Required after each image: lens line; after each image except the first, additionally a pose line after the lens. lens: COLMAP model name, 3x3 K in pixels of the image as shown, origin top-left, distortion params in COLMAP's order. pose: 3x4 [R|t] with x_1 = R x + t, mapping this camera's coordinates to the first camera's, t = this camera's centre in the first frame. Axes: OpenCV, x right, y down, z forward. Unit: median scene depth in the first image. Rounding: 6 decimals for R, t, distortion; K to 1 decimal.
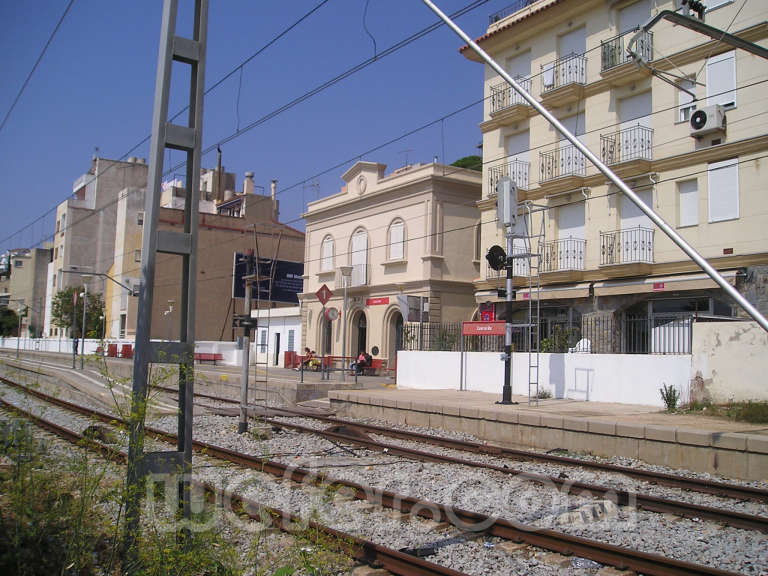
lens RADIAL K [[797.2, 0, 384.0], [0, 797.2, 288.0], [0, 0, 1]] dist [-0.132512, 0.076245]
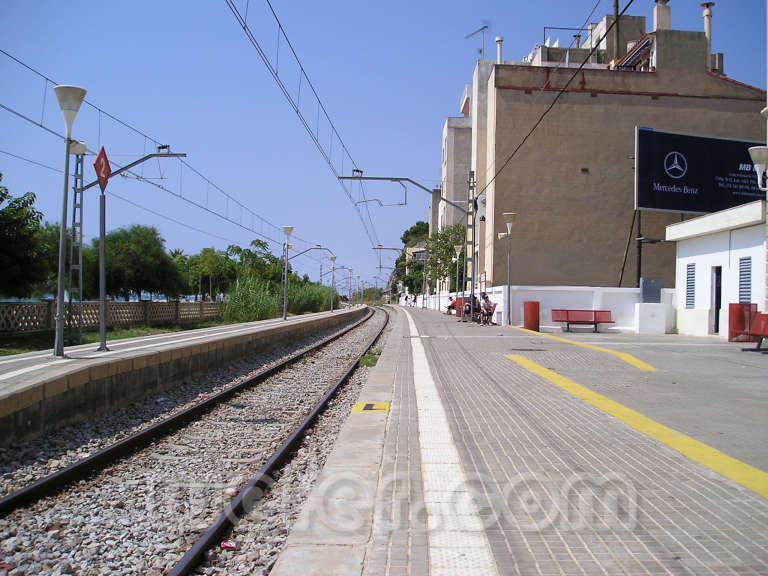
lens RADIAL K [[791.2, 0, 384.0], [0, 791.2, 288.0], [0, 0, 1]] dist [-0.128011, 0.011624]
pose [[0.835575, -0.019375, -0.549034, -0.047032], [0.047712, 0.998161, 0.037389, 0.044008], [0.547300, -0.057437, 0.834963, 0.514636]]
